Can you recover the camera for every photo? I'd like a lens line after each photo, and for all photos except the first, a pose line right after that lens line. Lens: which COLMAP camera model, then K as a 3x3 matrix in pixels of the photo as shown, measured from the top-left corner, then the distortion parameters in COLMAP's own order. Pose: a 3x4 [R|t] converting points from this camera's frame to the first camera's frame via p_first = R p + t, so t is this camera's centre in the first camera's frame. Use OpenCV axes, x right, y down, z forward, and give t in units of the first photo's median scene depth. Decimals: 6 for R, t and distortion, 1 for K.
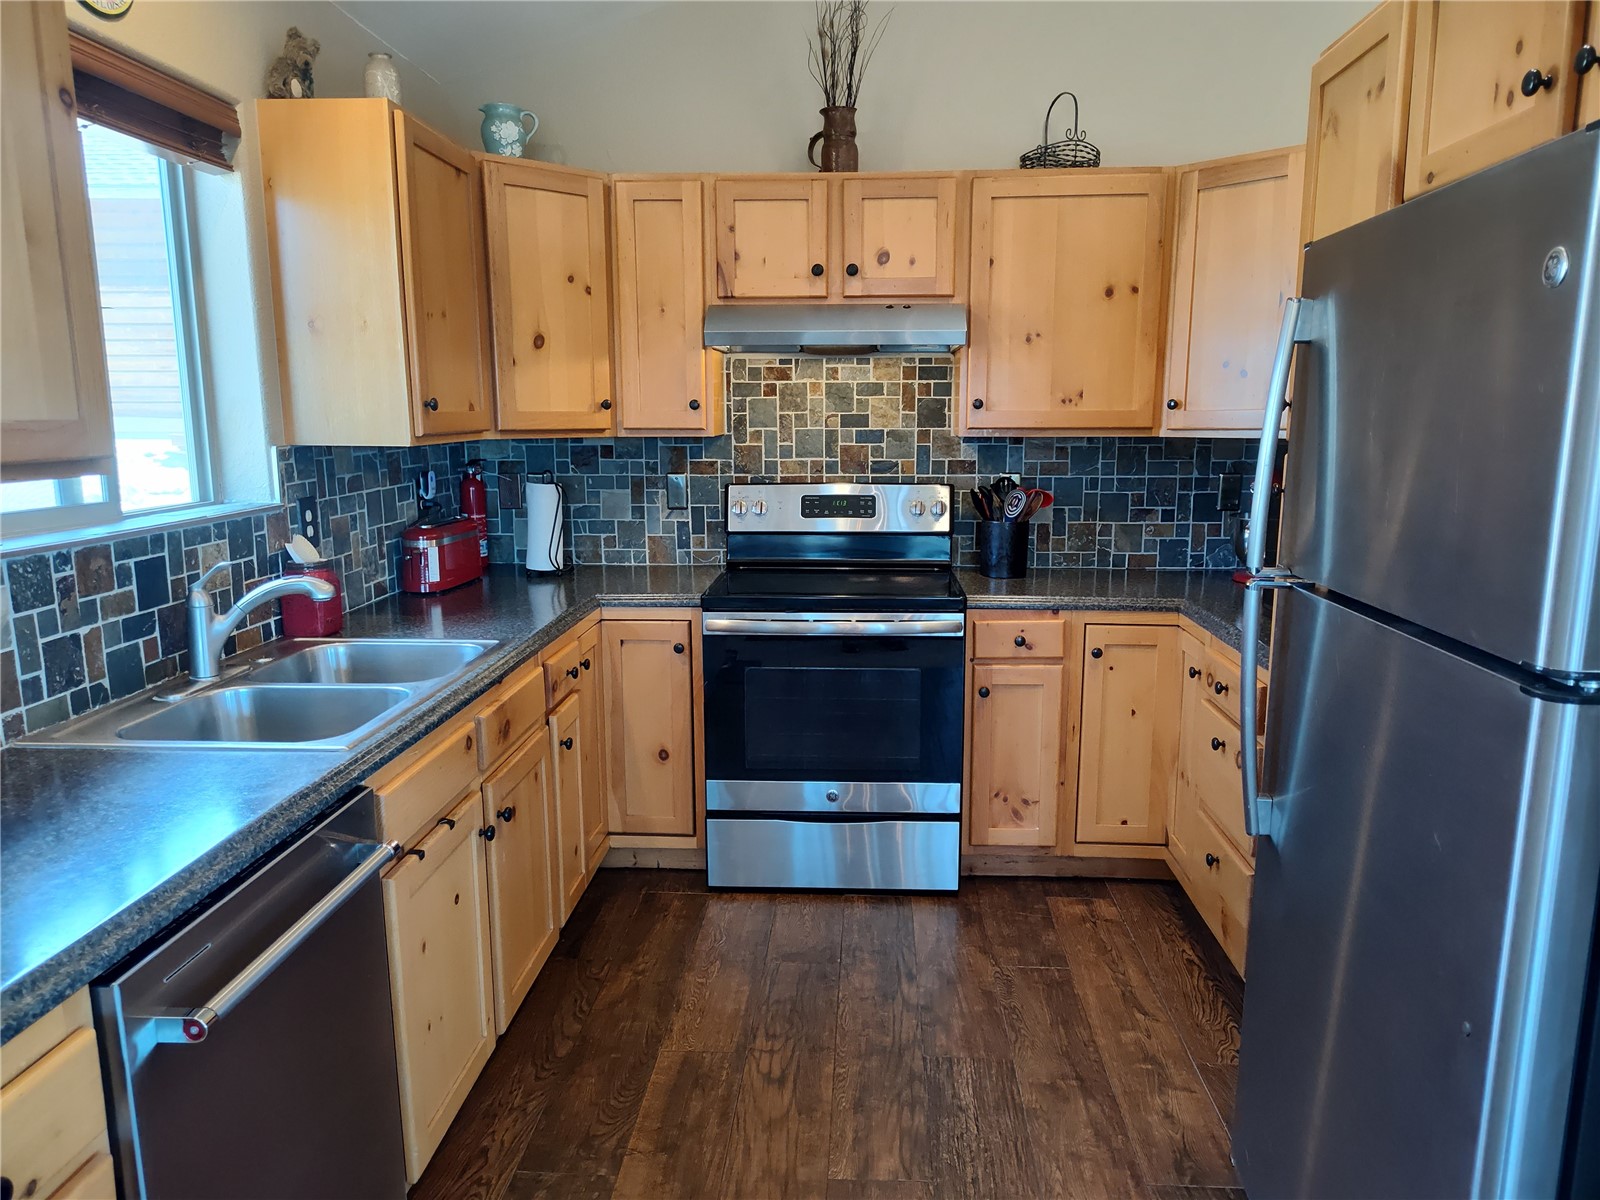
lens RADIAL K [[1082.8, 0, 810.5], [0, 1082.8, 610.6], [0, 0, 1]] dist [0.028006, -0.027483]
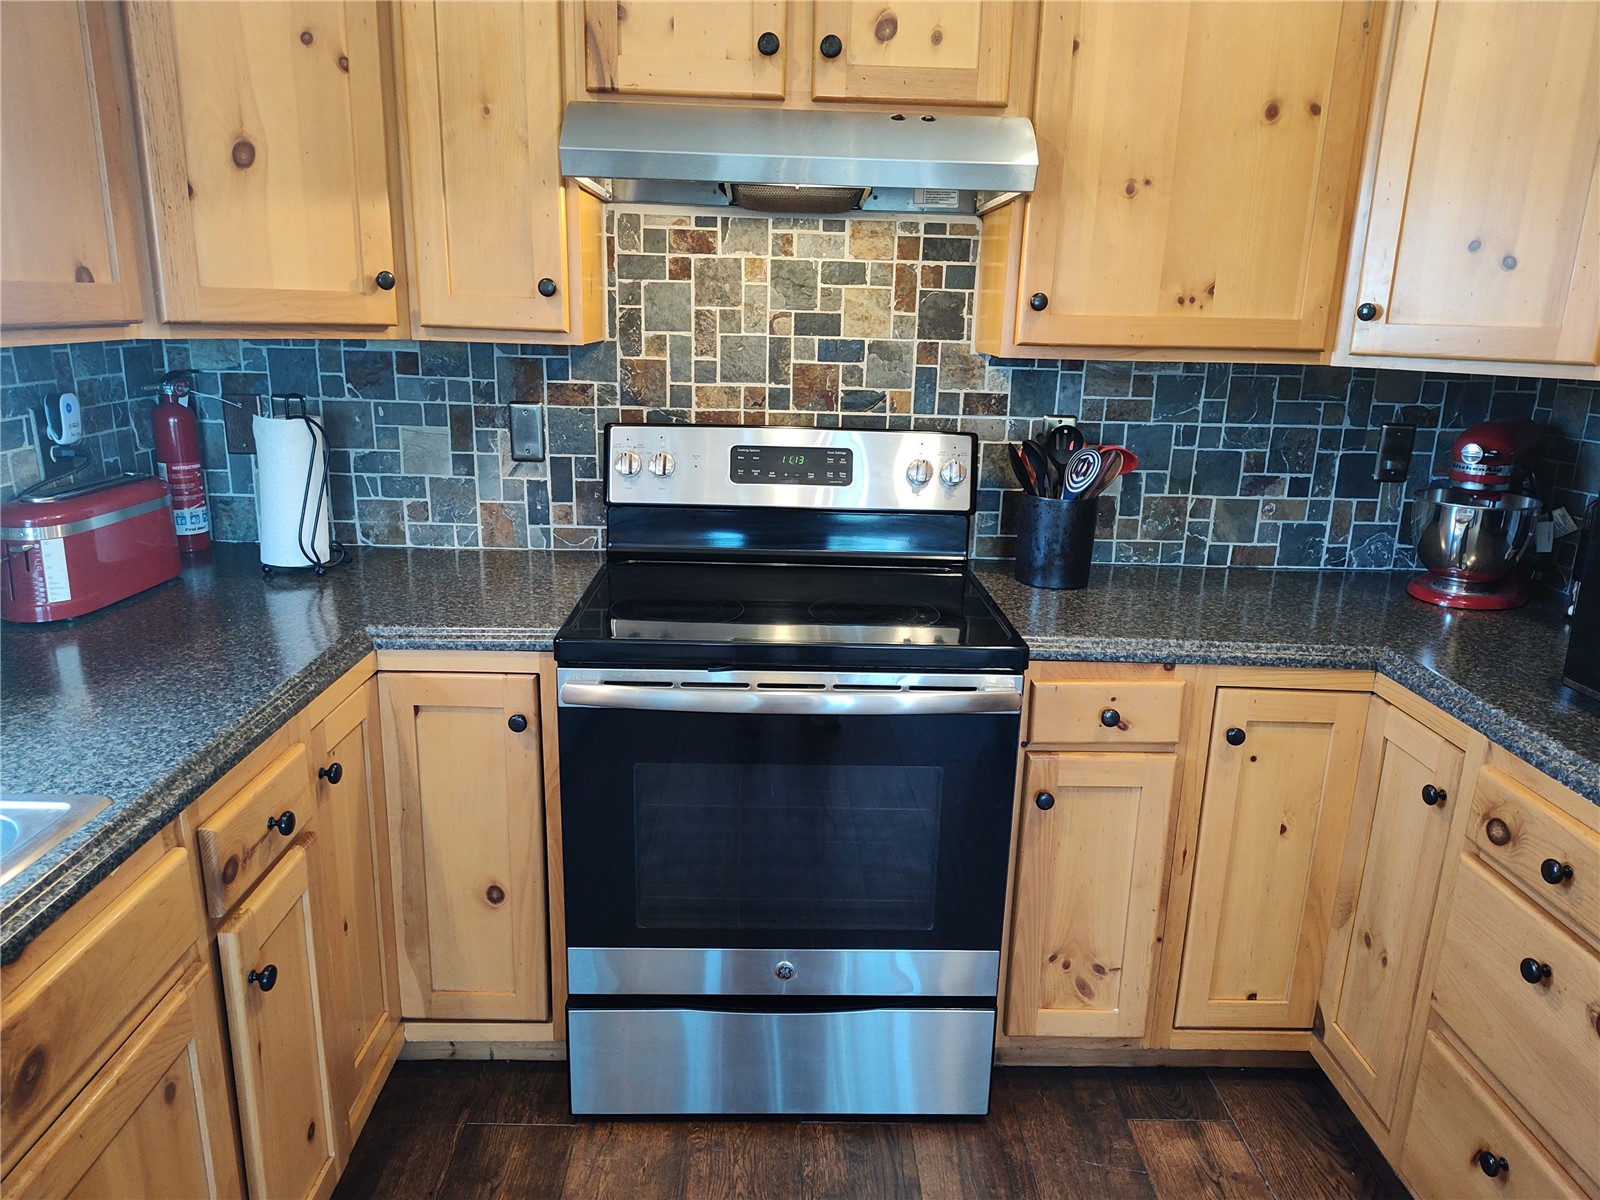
lens RADIAL K [[1082.8, 0, 802.9], [0, 1082.8, 608.0], [0, 0, 1]] dist [0.028006, -0.027483]
pose [[0.996531, 0.007894, 0.082841, -0.019569], [-0.014863, 0.996368, 0.083846, -0.073377], [-0.081879, -0.084786, 0.993029, 0.416457]]
